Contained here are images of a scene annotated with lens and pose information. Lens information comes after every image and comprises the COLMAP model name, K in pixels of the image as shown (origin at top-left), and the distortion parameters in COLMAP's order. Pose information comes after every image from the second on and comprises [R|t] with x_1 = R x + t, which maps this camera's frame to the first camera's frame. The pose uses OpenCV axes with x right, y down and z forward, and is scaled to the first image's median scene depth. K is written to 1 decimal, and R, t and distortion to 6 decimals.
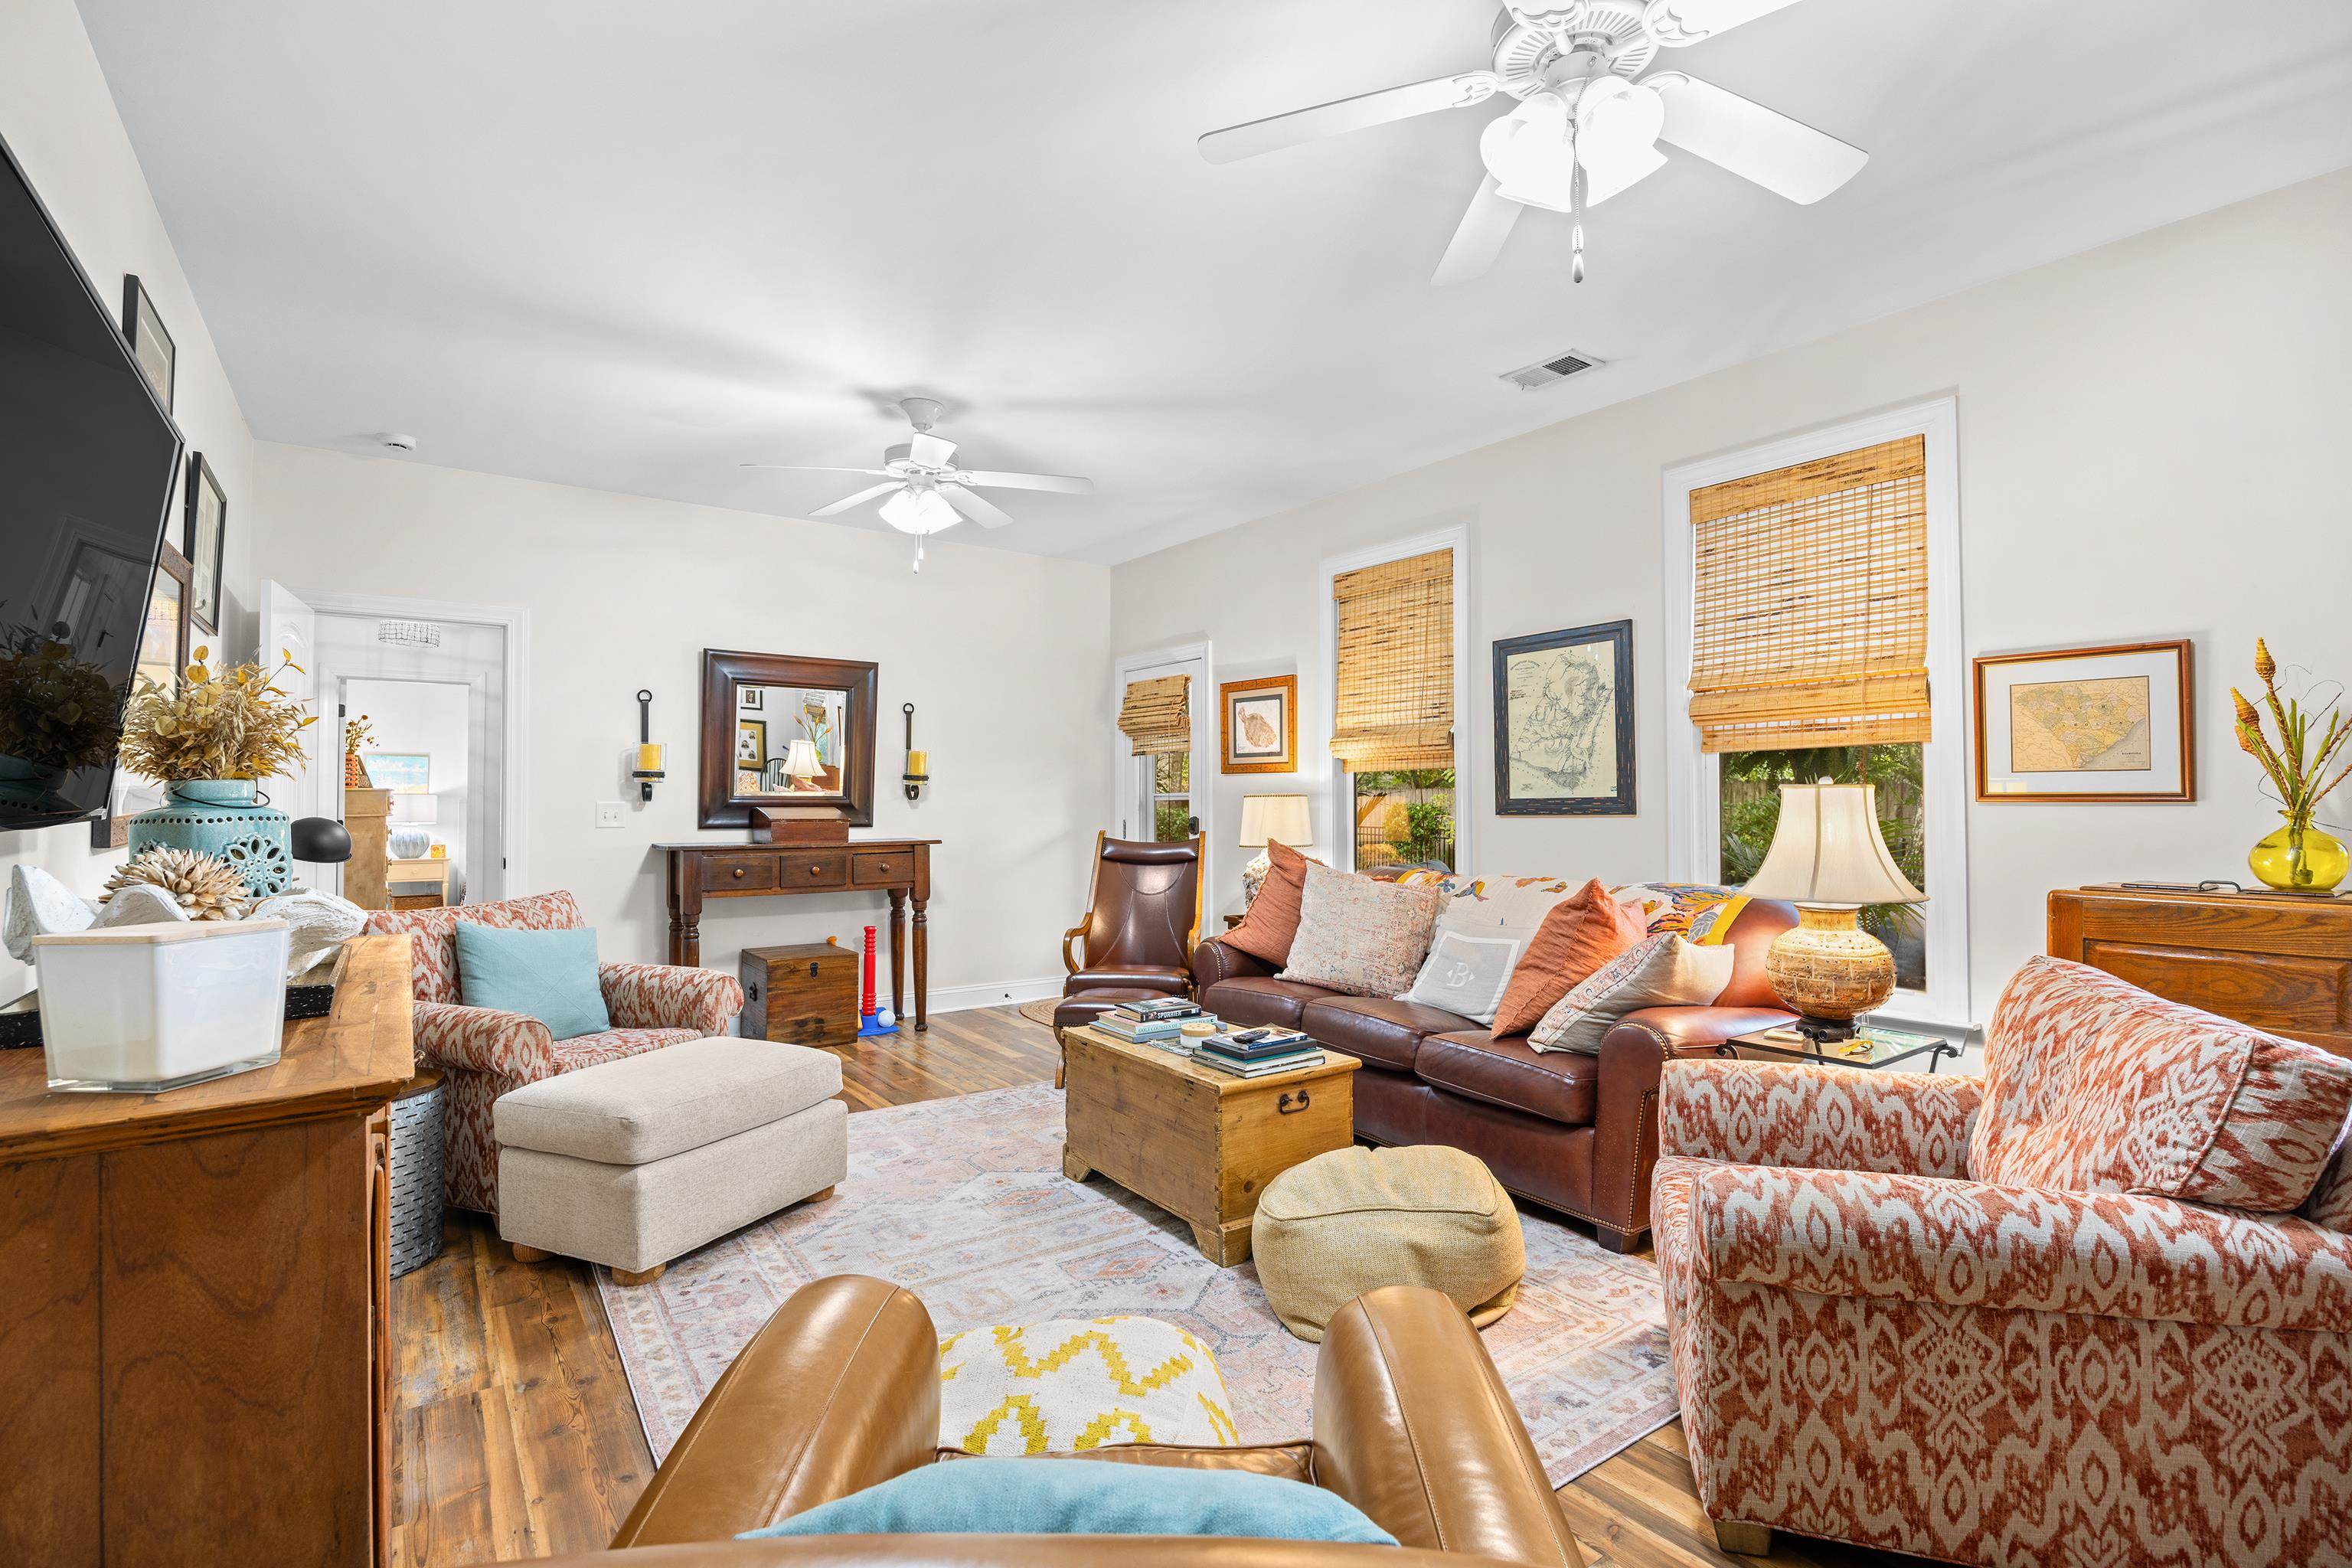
lens RADIAL K [[1090.2, 0, 1174.5], [0, 1090.2, 798.1], [0, 0, 1]] dist [-0.027513, 0.000037]
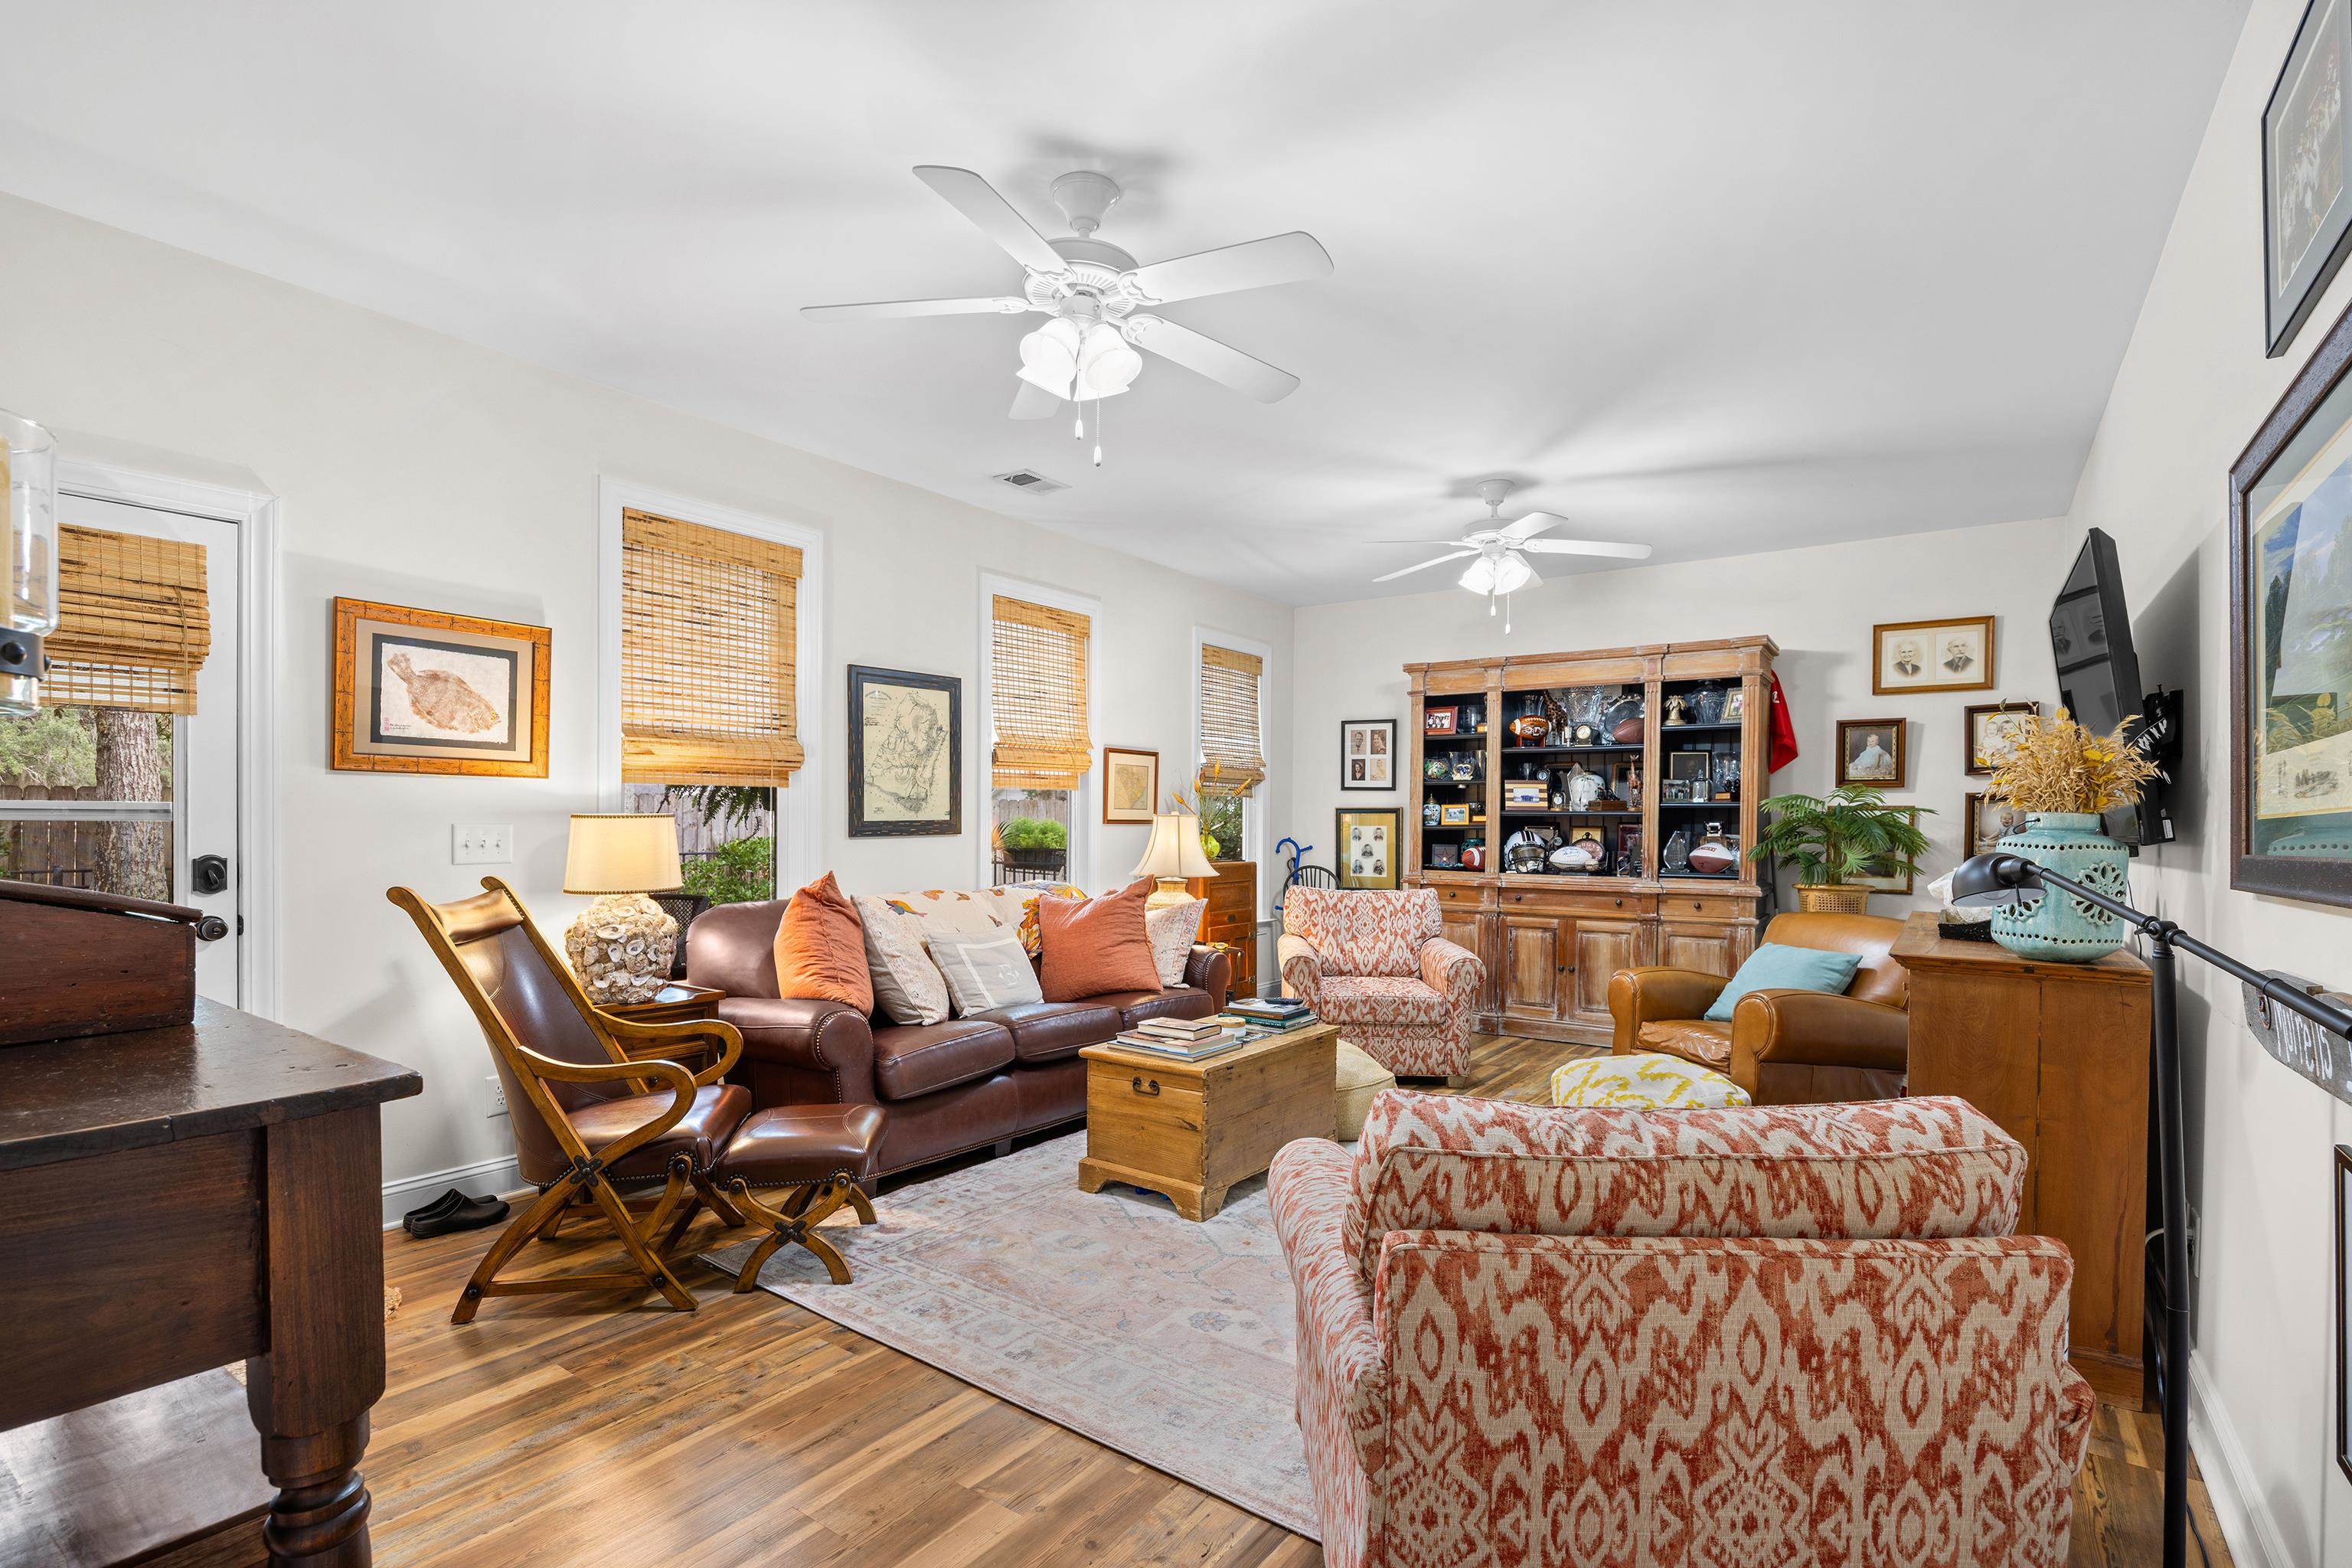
lens RADIAL K [[1095.8, 0, 1185.5], [0, 1095.8, 831.6], [0, 0, 1]] dist [-0.013169, 0.000696]
pose [[-0.324844, -0.005237, 0.945753, -0.788354], [-0.002857, 0.999986, 0.004556, 0.005374], [-0.945763, -0.001222, -0.324855, 1.063532]]
